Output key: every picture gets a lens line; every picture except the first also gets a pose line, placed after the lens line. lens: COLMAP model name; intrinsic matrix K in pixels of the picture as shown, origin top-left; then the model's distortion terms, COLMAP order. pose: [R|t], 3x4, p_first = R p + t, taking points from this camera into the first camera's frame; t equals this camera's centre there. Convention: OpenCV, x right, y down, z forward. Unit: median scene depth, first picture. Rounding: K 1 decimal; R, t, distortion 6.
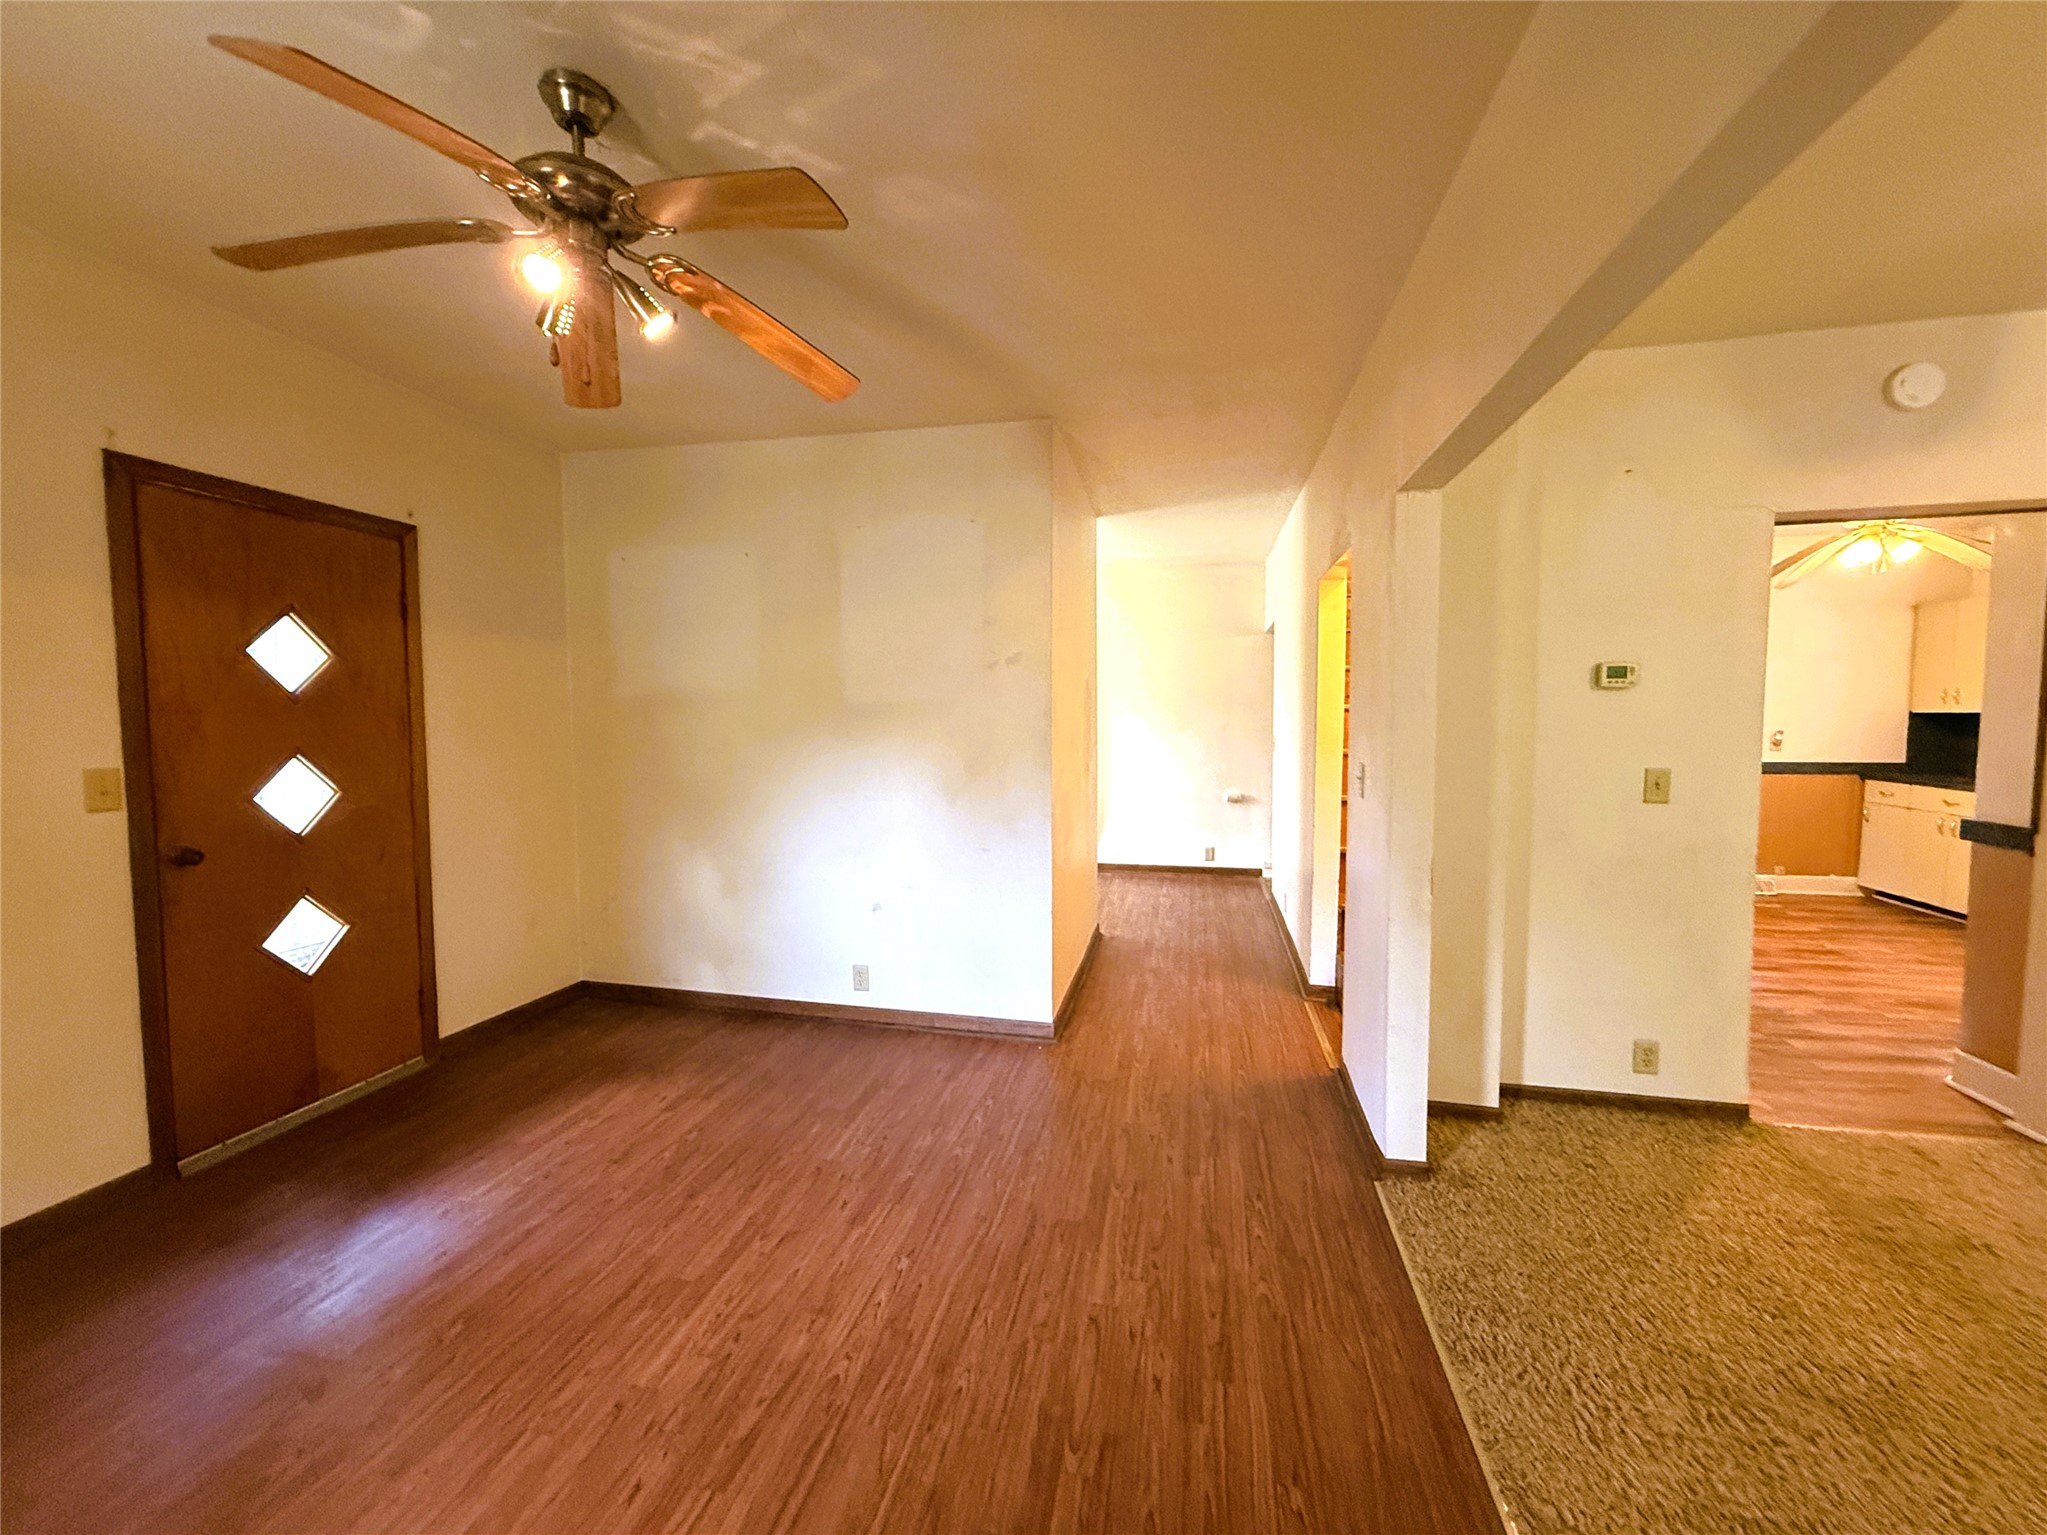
lens RADIAL K [[829.0, 0, 1023.5], [0, 829.0, 767.5], [0, 0, 1]] dist [-0.001029, 0.000195]
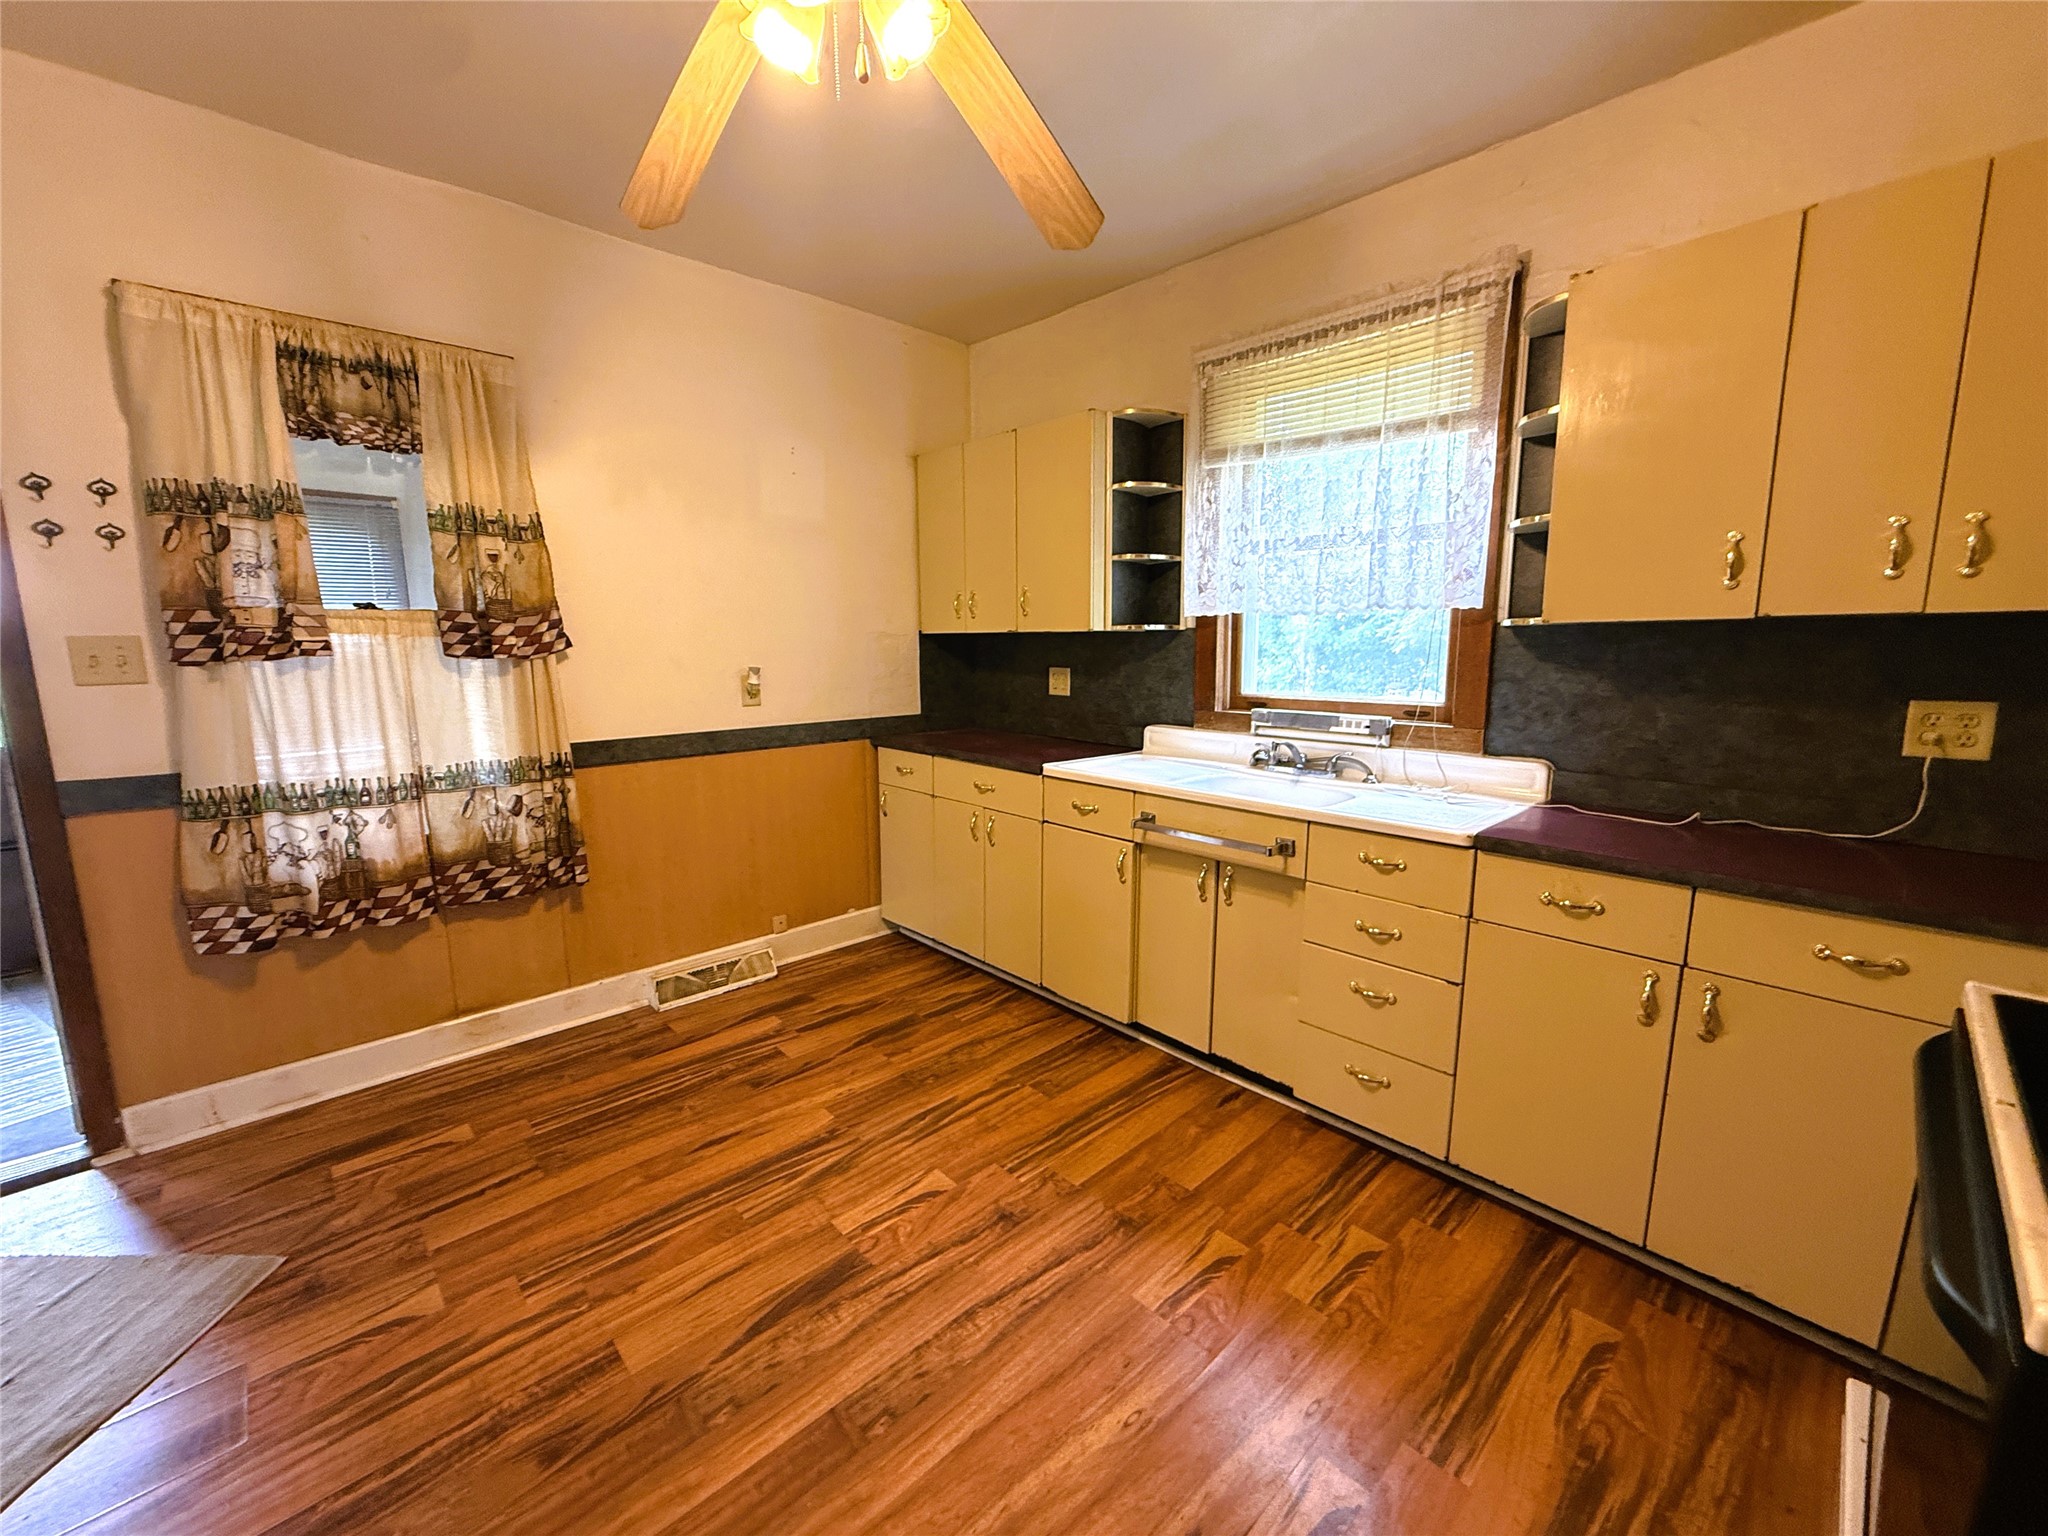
lens RADIAL K [[818.9, 0, 1017.7], [0, 818.9, 768.2], [0, 0, 1]] dist [0.000290, 0.000039]
pose [[0.571254, -0.127083, 0.810875, 1.263419], [0.058400, 0.991730, 0.114285, -0.068639], [-0.818693, -0.017930, 0.573951, 1.230770]]
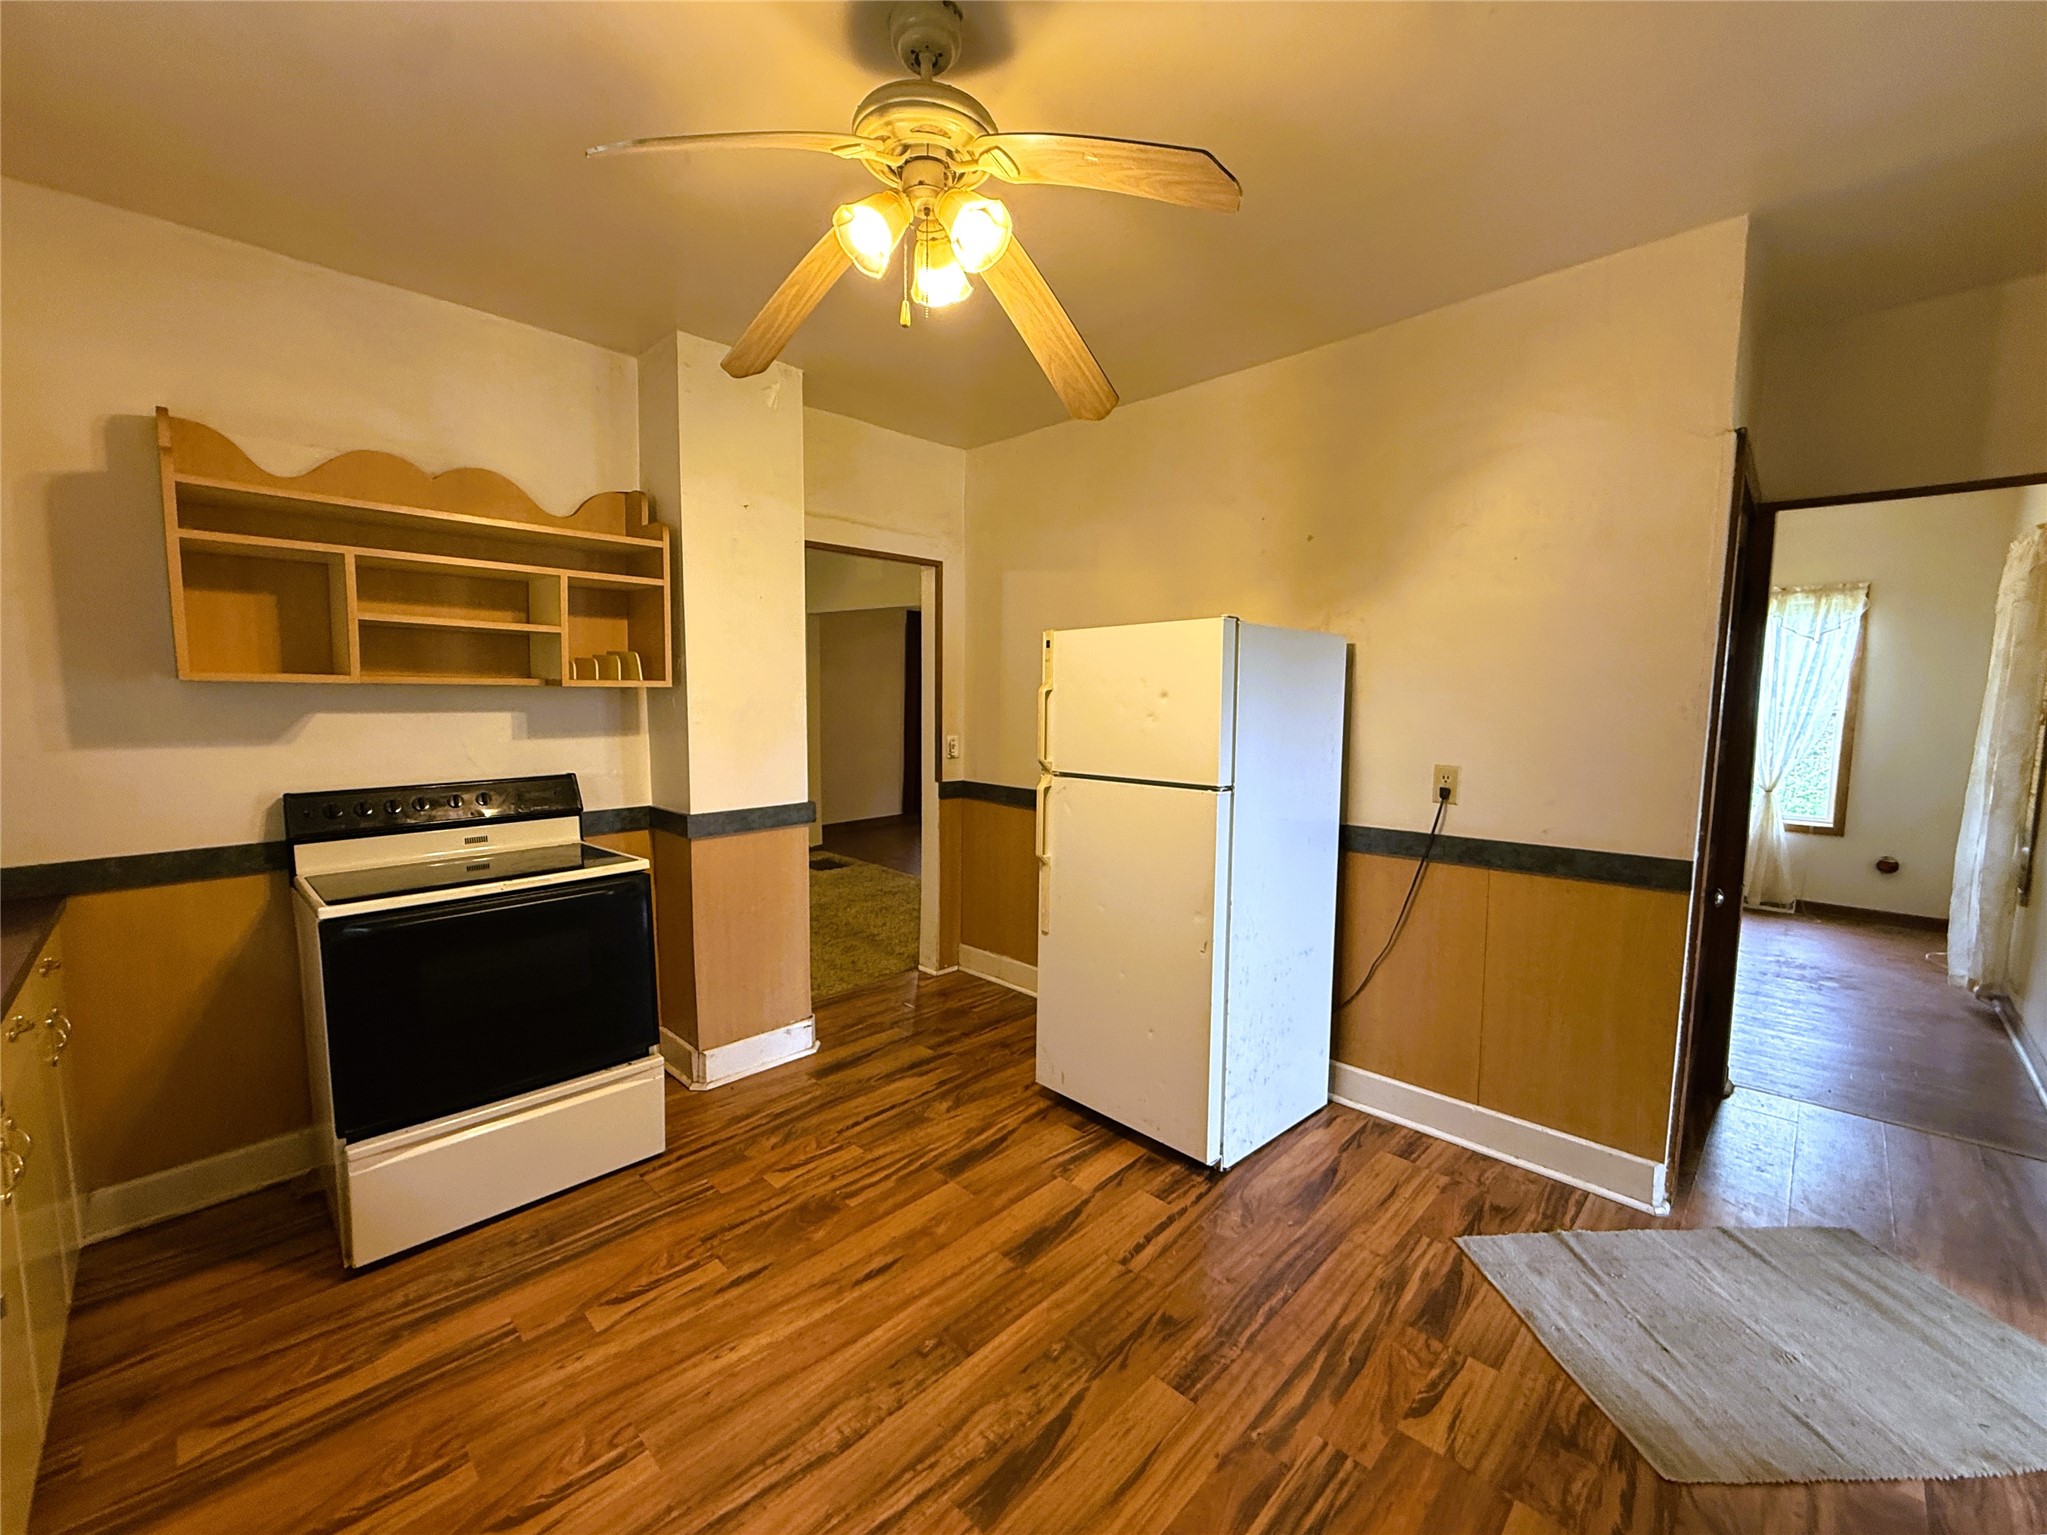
lens RADIAL K [[829.0, 0, 1023.5], [0, 829.0, 767.5], [0, 0, 1]] dist [-0.001029, 0.000195]
pose [[-0.534690, 0.075896, -0.841633, 2.040782], [-0.063165, 0.989583, 0.129367, -0.149807], [0.842684, 0.122333, -0.524326, 1.926499]]
